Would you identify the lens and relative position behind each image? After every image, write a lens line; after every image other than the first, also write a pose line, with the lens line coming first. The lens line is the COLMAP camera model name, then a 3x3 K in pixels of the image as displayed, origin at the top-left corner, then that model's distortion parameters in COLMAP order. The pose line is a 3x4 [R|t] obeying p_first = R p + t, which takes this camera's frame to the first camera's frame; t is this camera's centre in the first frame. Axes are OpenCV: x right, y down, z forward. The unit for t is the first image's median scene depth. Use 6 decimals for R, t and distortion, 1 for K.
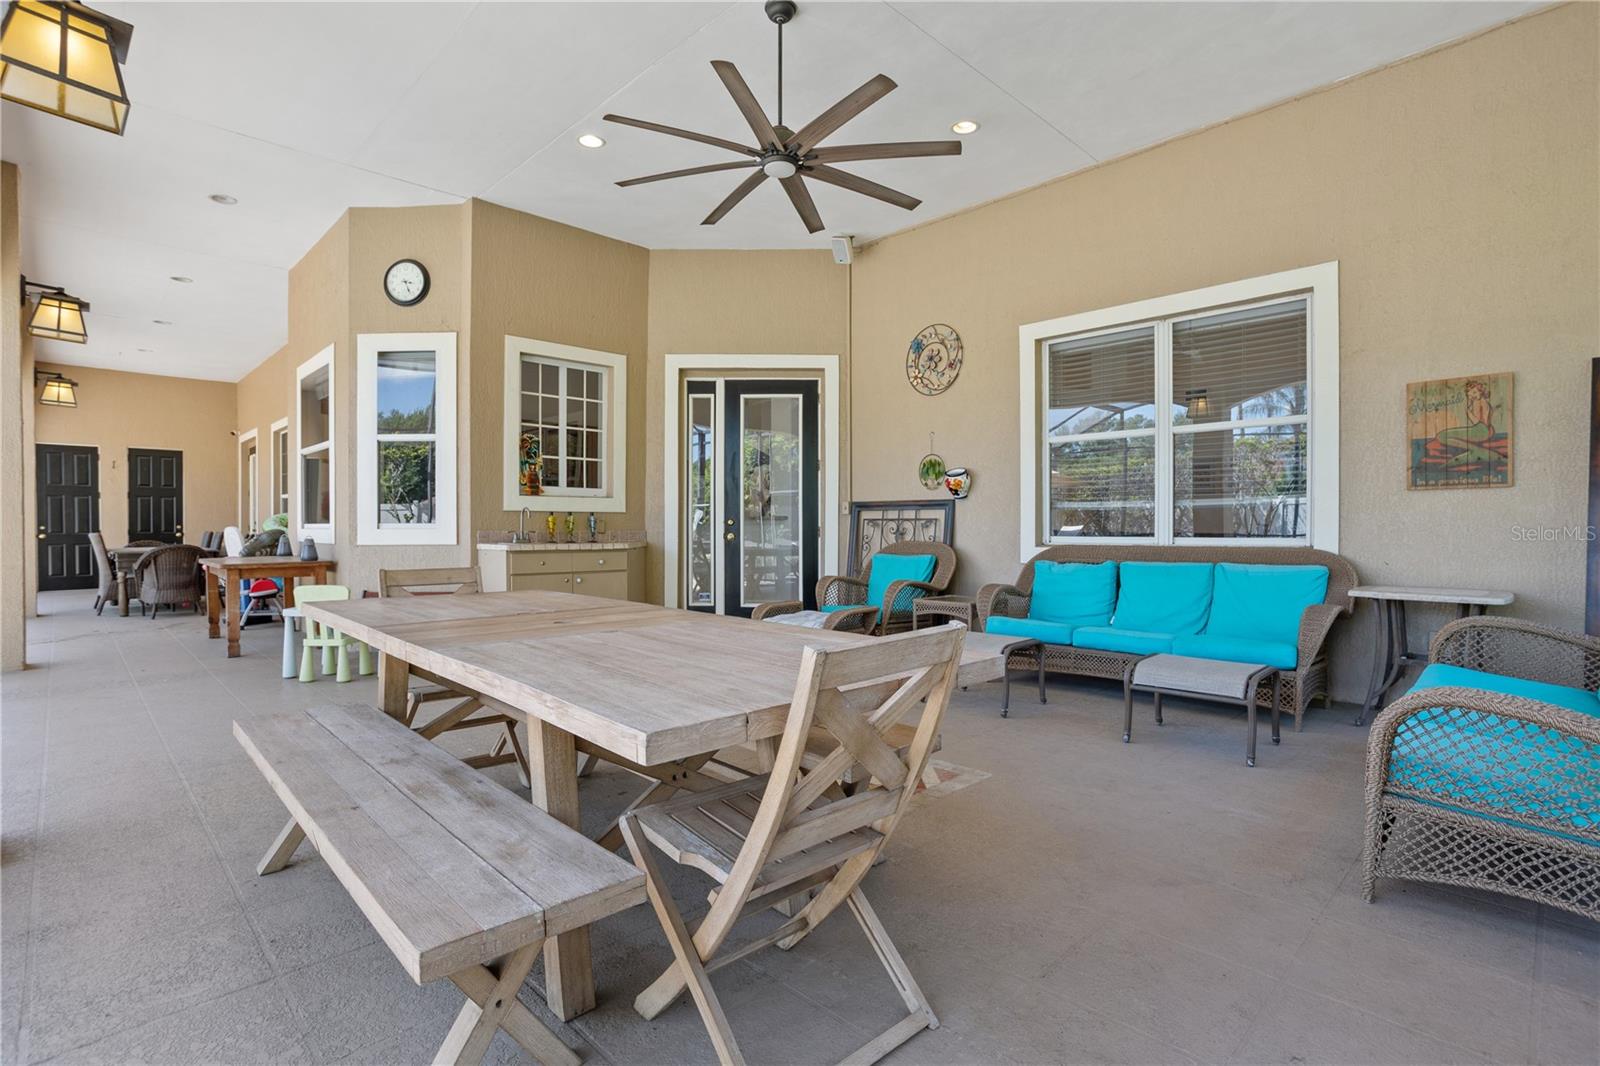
lens RADIAL K [[780.8, 0, 808.2], [0, 780.8, 528.7], [0, 0, 1]] dist [-0.003999, 0.003832]
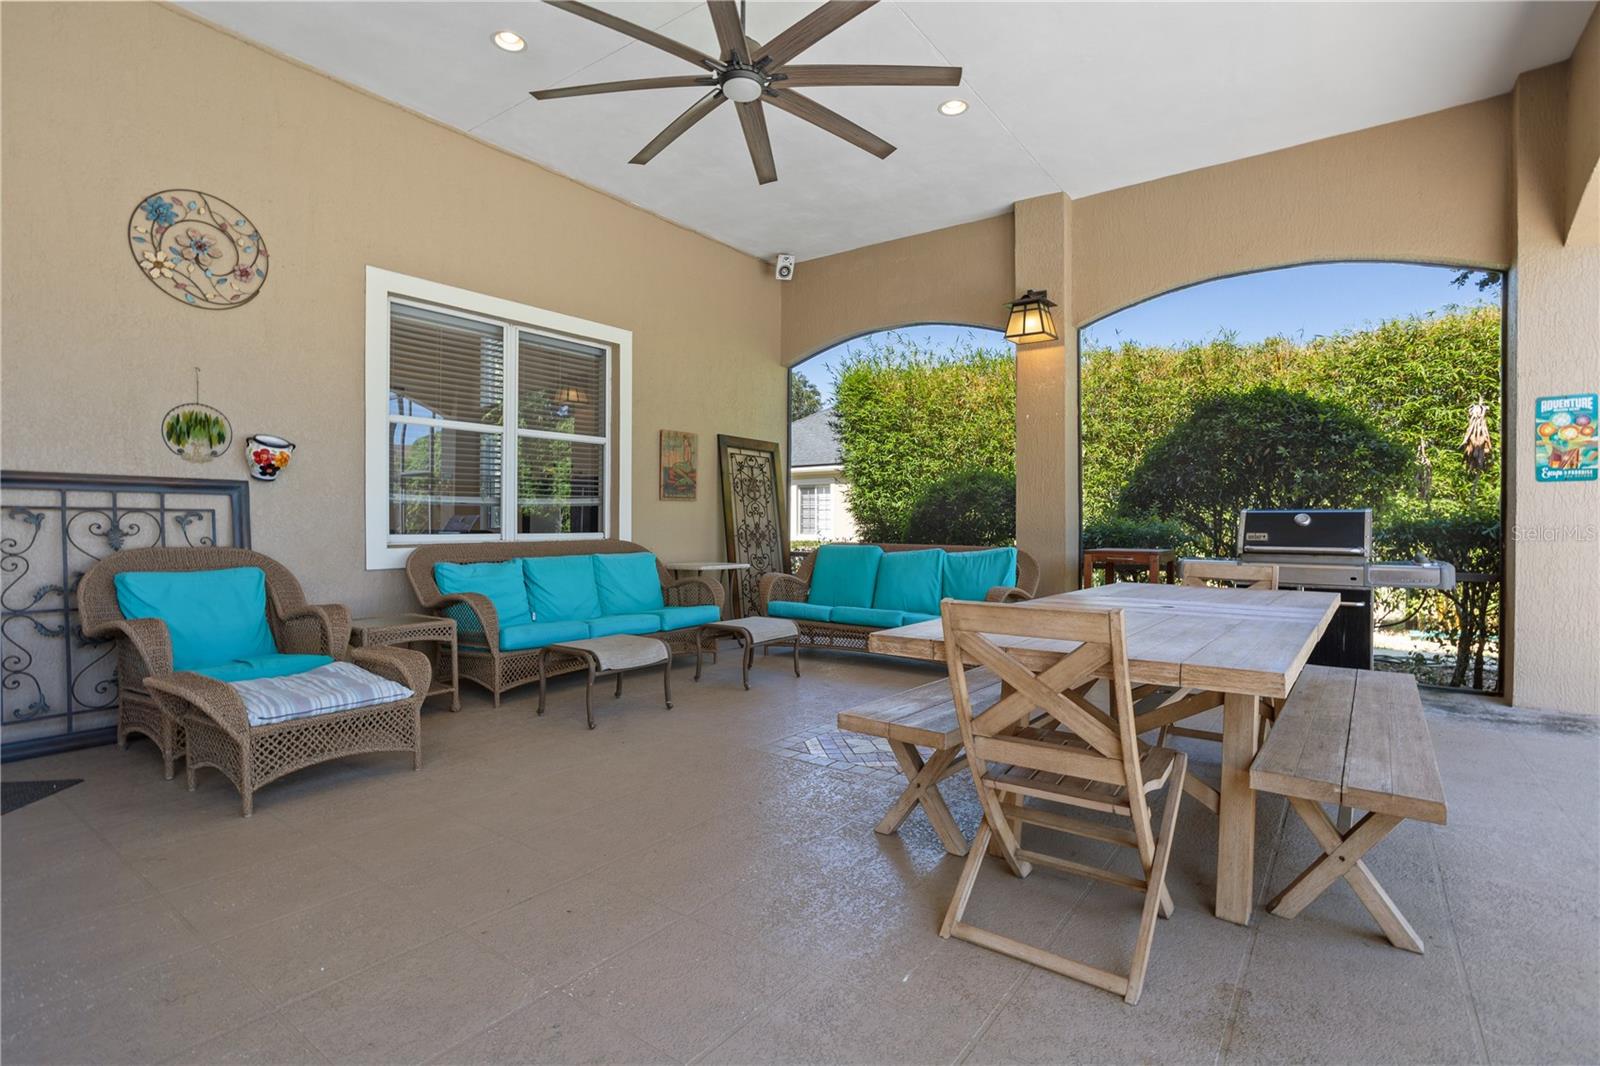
lens RADIAL K [[780.8, 0, 797.8], [0, 780.8, 522.8], [0, 0, 1]] dist [-0.003999, 0.003832]
pose [[-0.140371, 0.000775, 0.990099, -0.519275], [0.000016, 1.000000, -0.000781, -0.002112], [-0.990099, -0.000094, -0.140371, 0.636345]]
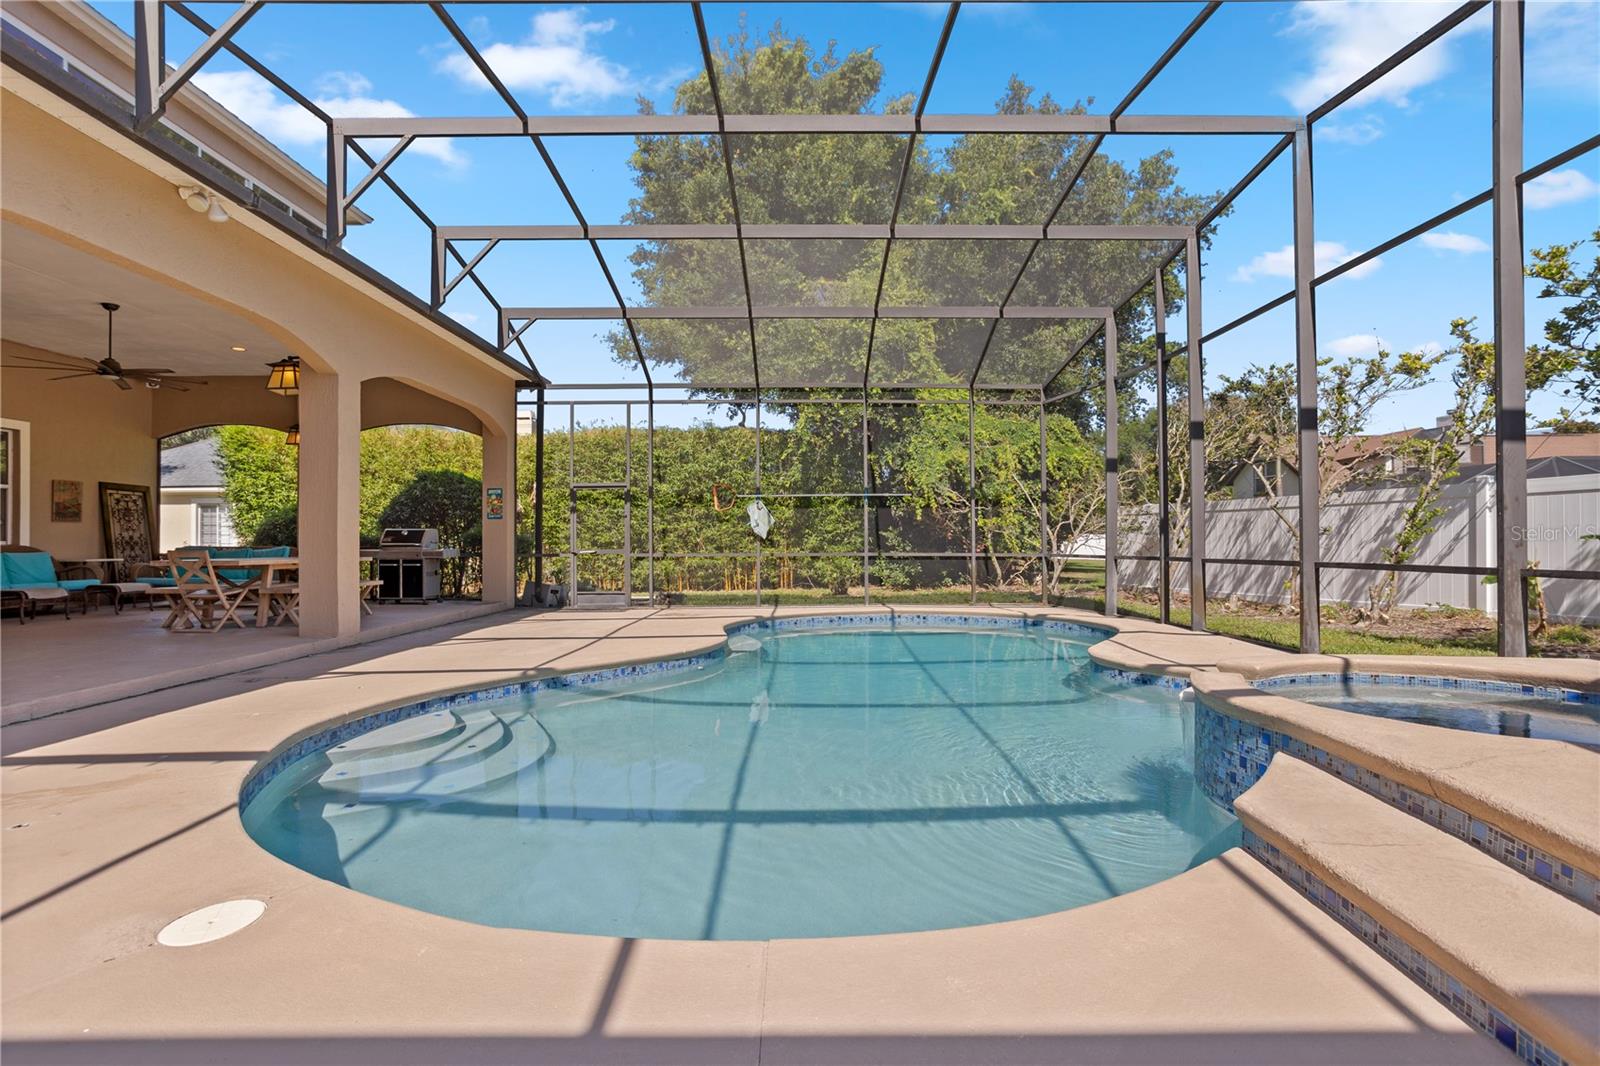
lens RADIAL K [[780.8, 0, 803.1], [0, 780.8, 533.0], [0, 0, 1]] dist [-0.003999, 0.003832]
pose [[-0.698320, 0.009118, 0.715728, -1.843741], [0.008628, 0.999953, -0.004321, 0.012787], [-0.715734, 0.003157, -0.698366, 0.688538]]
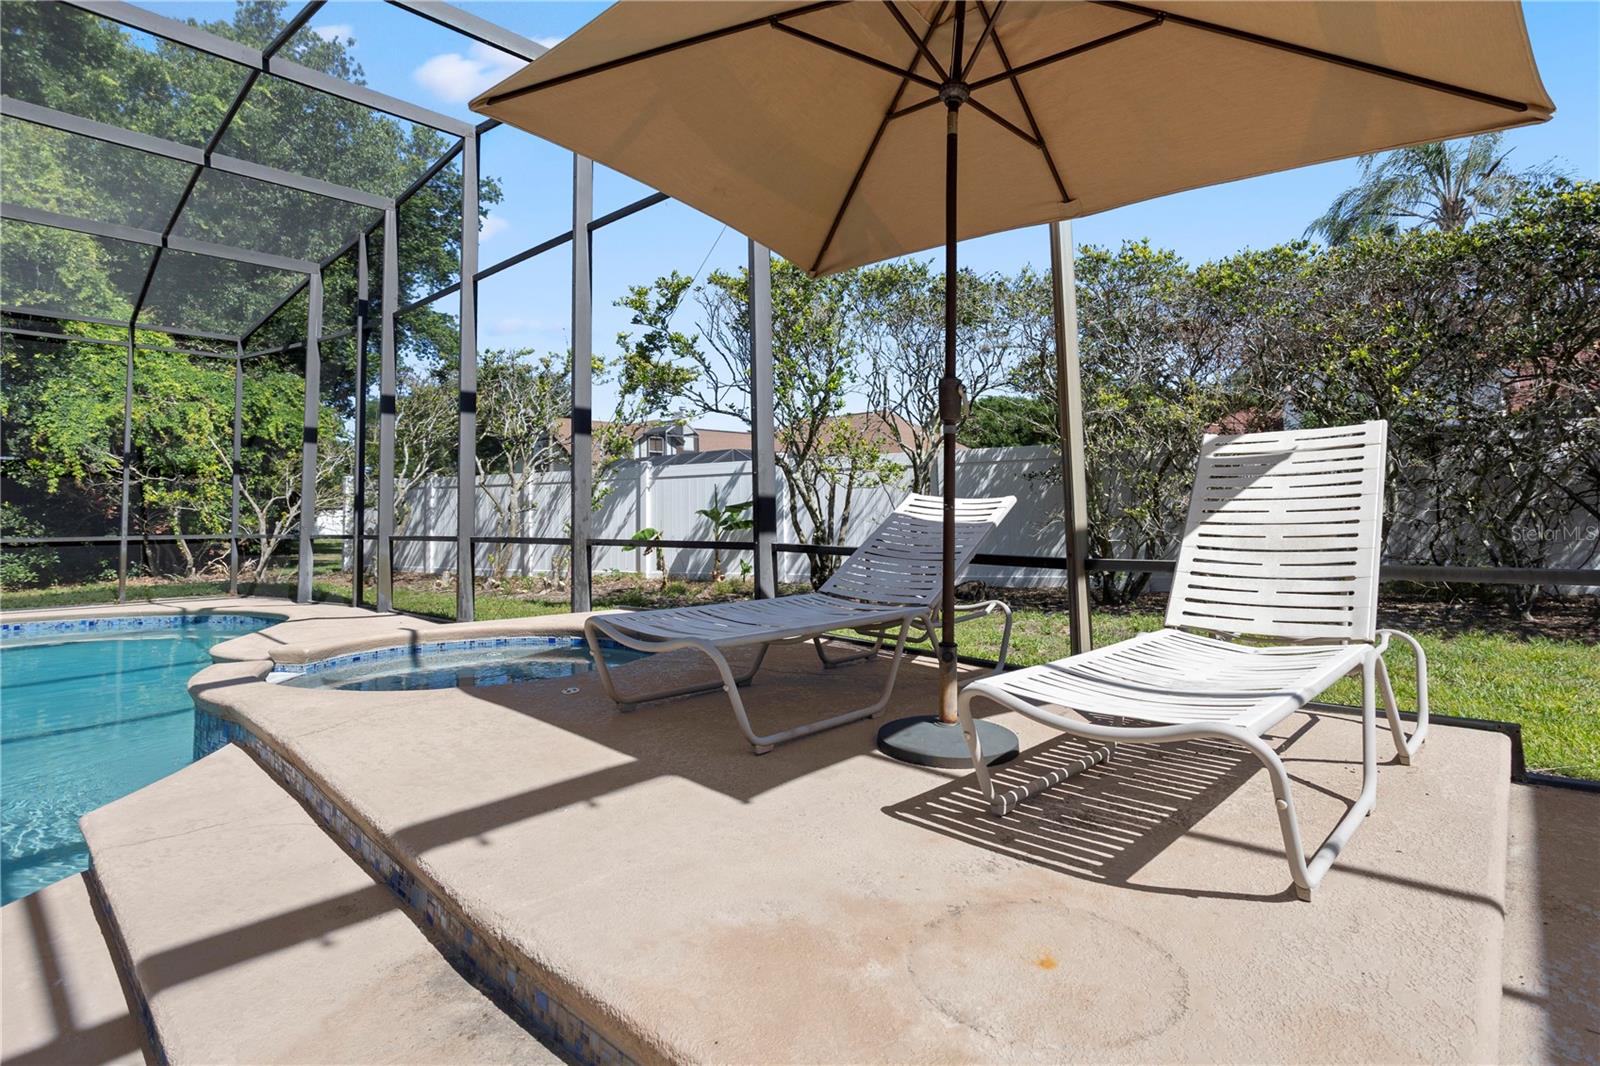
lens RADIAL K [[824.3, 0, 772.9], [0, 824.3, 454.5], [0, 0, 1]] dist [0.000048, 0.000568]
pose [[-0.999924, 0.012353, -0.000547, -1.990477], [0.012364, 0.998069, -0.060873, 0.012687], [-0.000206, -0.060875, -0.998145, 0.645110]]
